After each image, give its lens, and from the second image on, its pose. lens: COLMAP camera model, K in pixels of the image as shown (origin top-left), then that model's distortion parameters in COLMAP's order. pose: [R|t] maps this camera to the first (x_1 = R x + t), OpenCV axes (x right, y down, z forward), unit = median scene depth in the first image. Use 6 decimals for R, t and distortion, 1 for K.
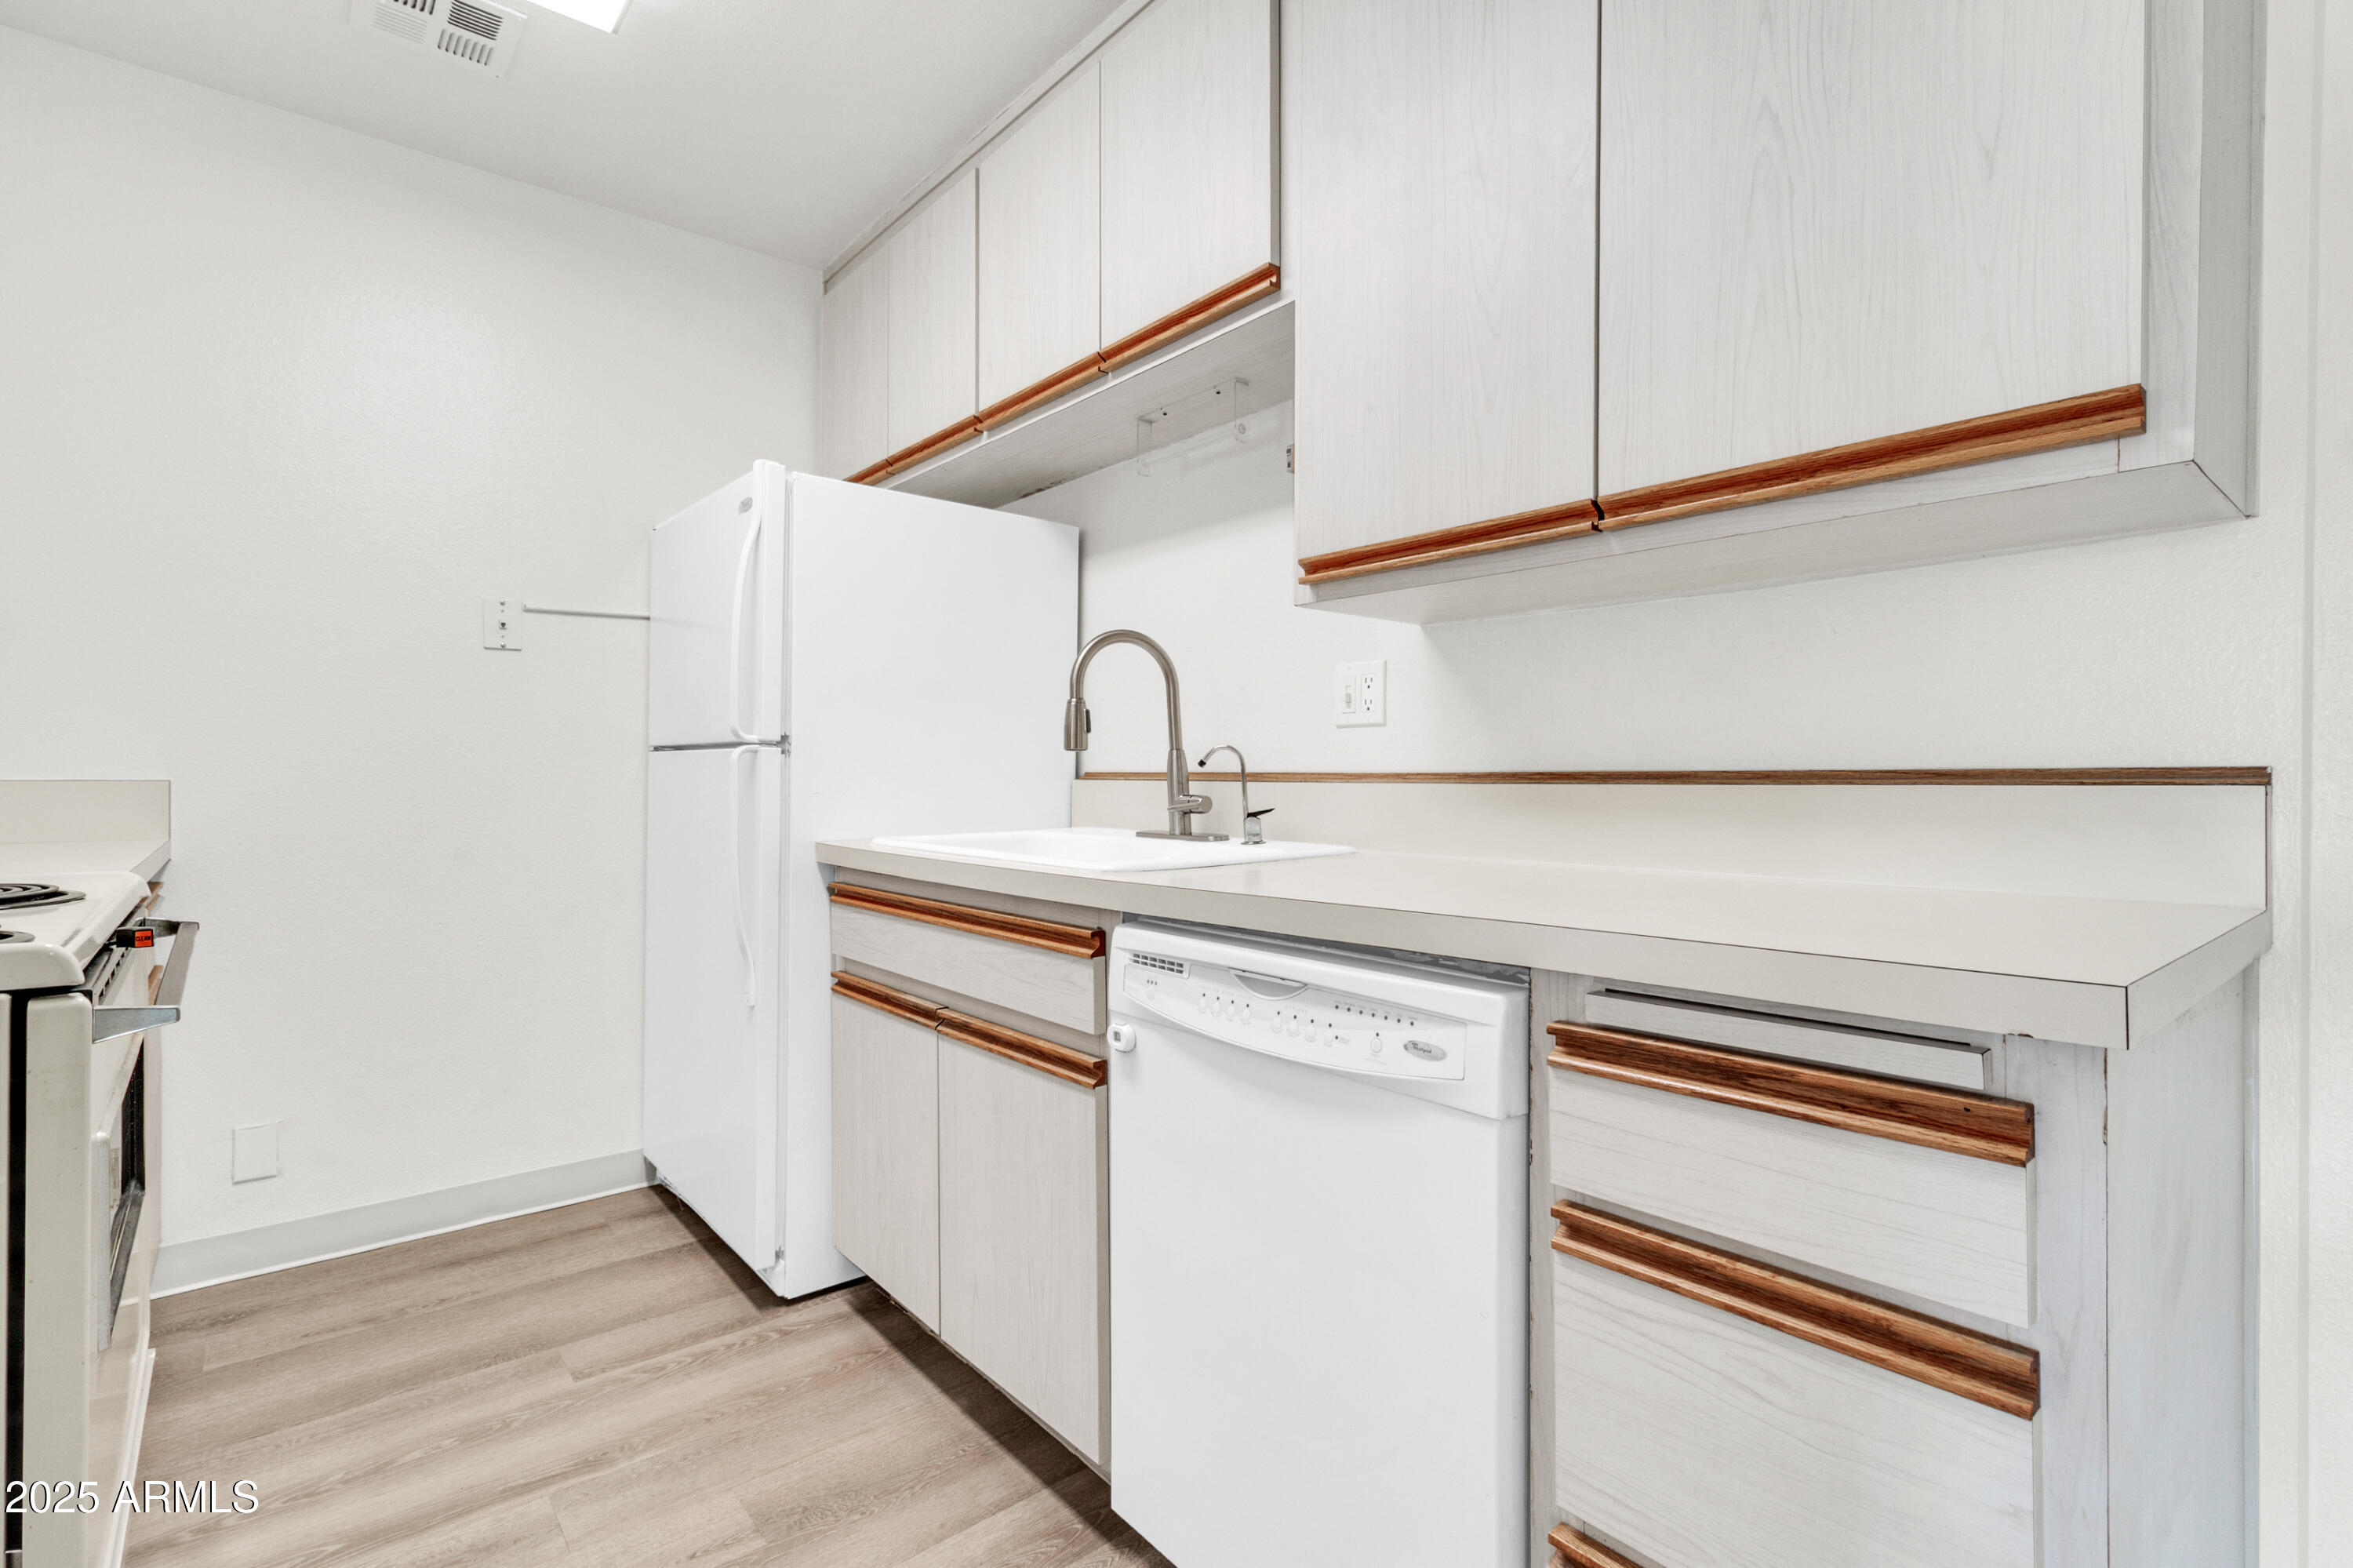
lens RADIAL K [[1093.1, 0, 1176.8], [0, 1093.1, 782.6], [0, 0, 1]] dist [0.007243, -0.001248]
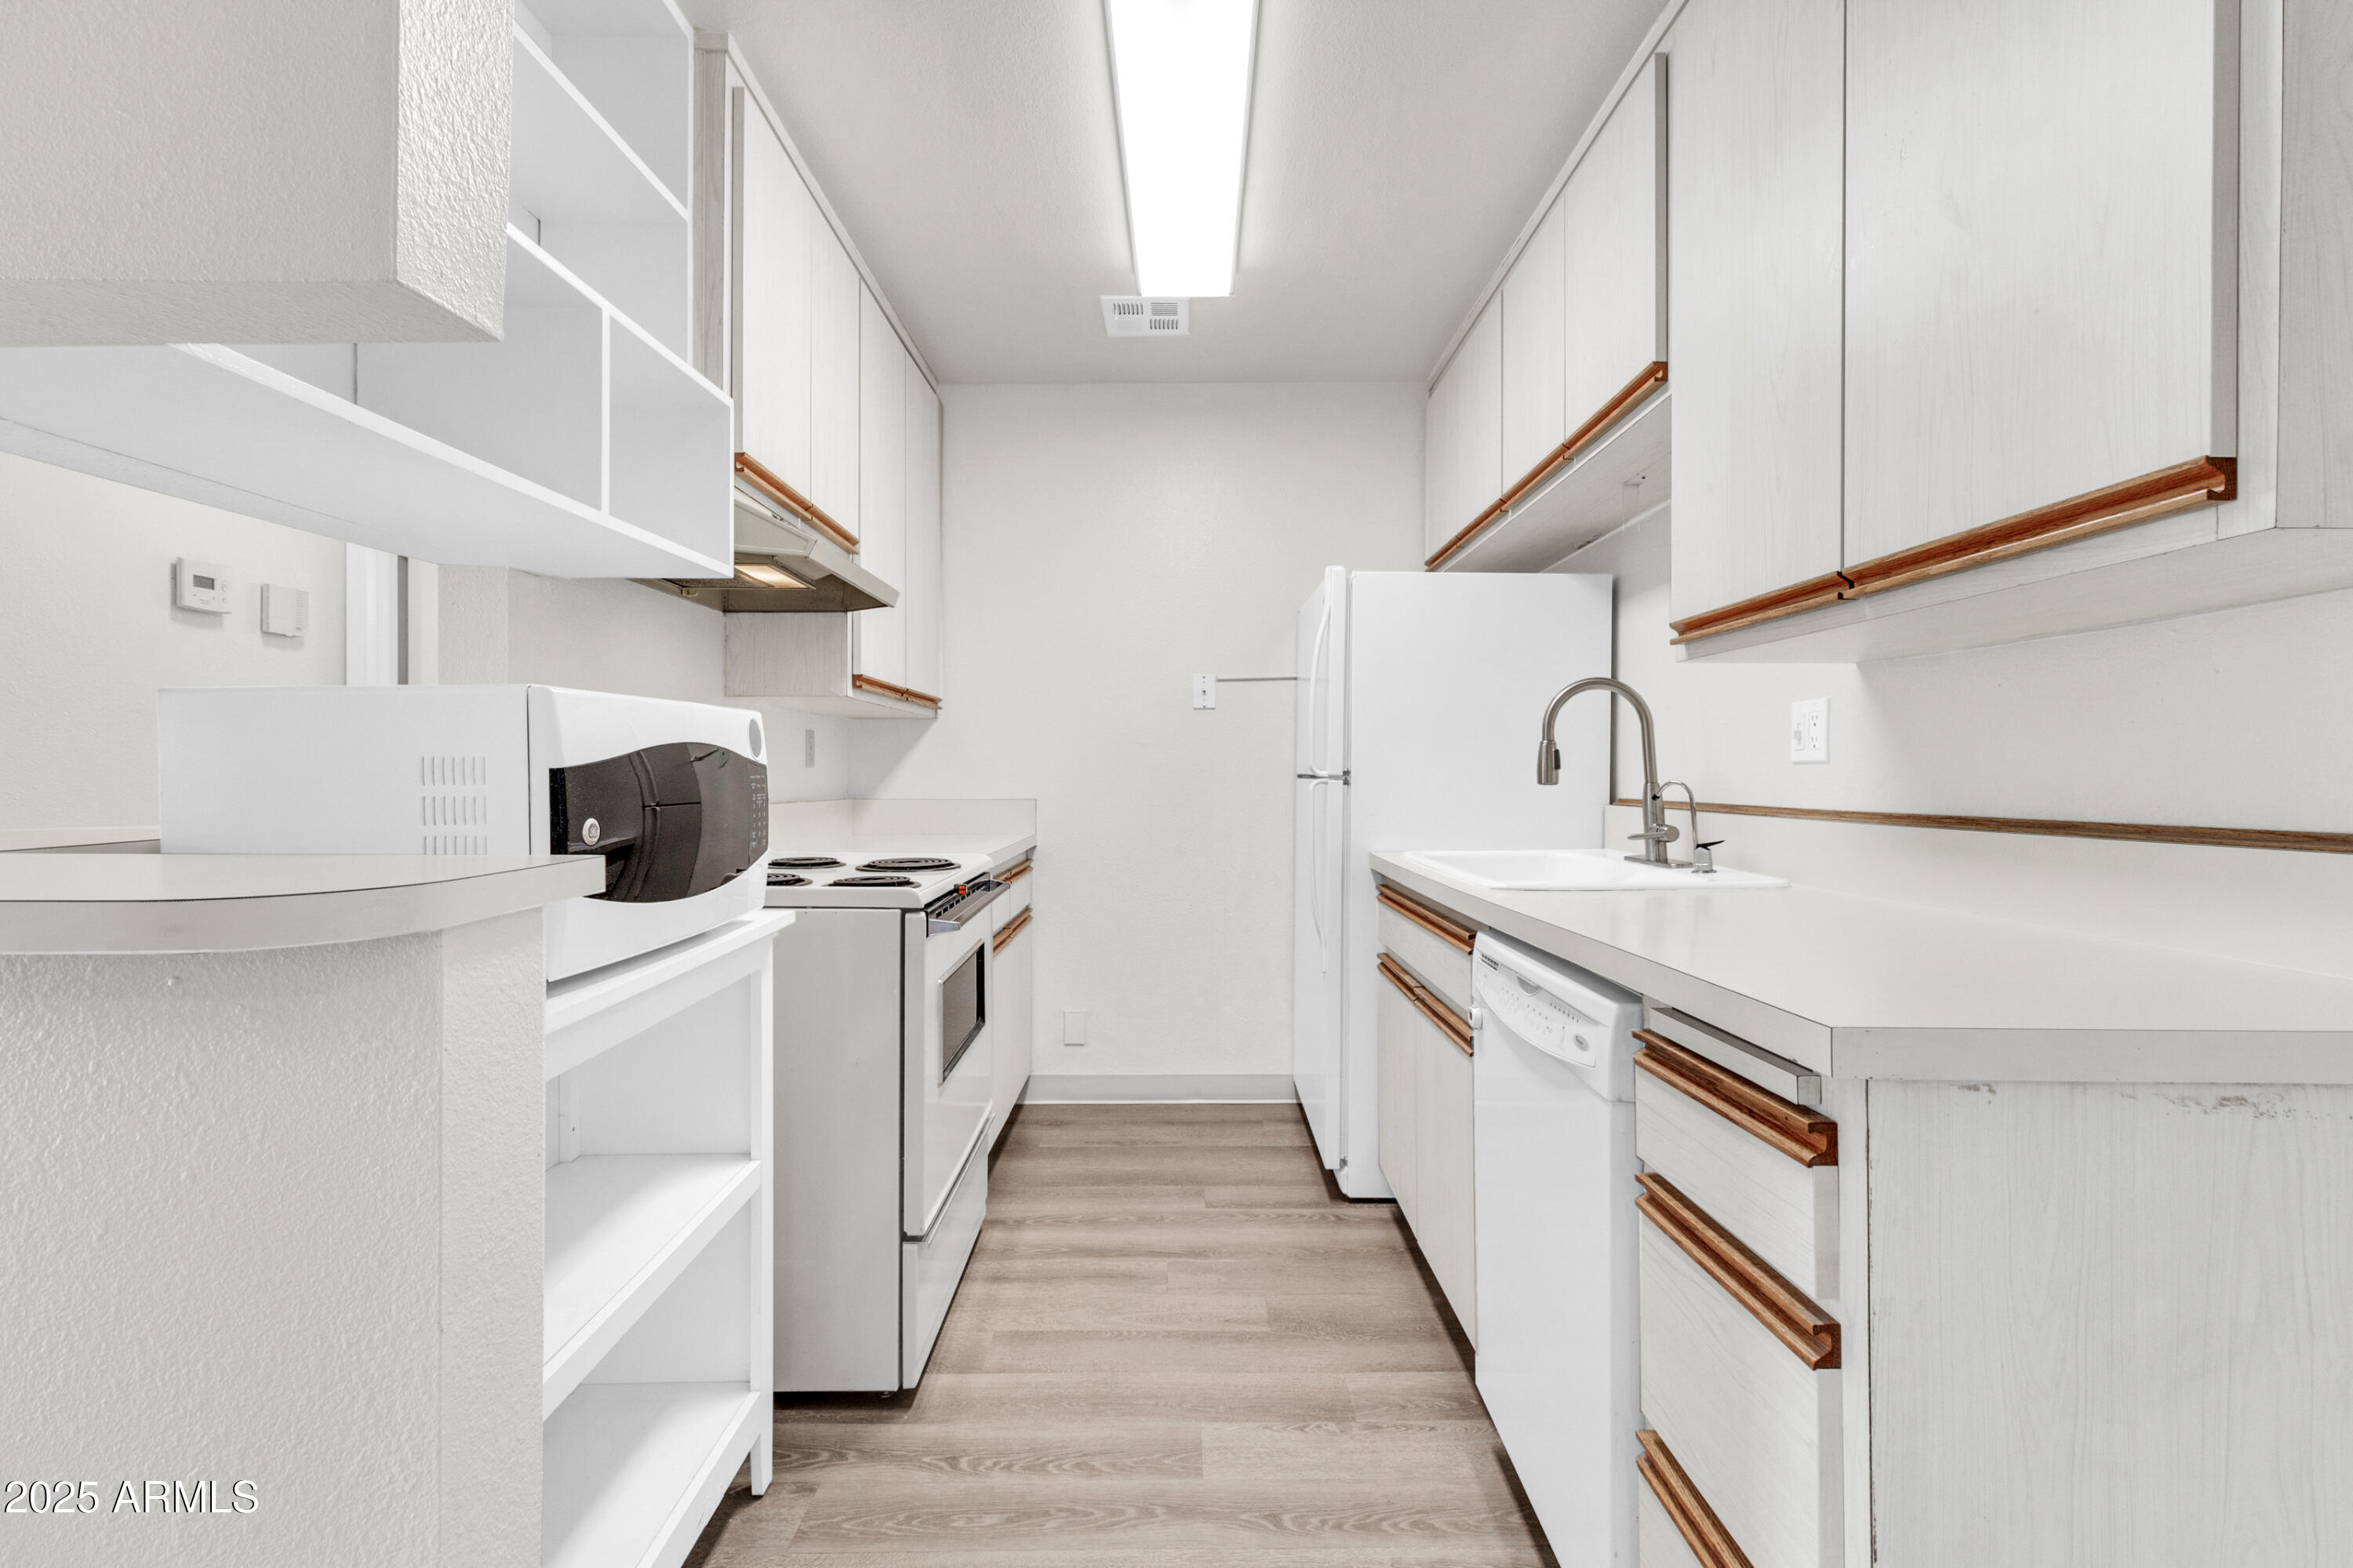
lens RADIAL K [[1093.1, 0, 1175.8], [0, 1093.1, 779.6], [0, 0, 1]] dist [0.007243, -0.001248]
pose [[0.760951, 0.000620, -0.648809, 0.378576], [-0.002123, 0.999997, -0.001535, -0.033122], [0.648806, 0.002546, 0.760949, -0.156715]]
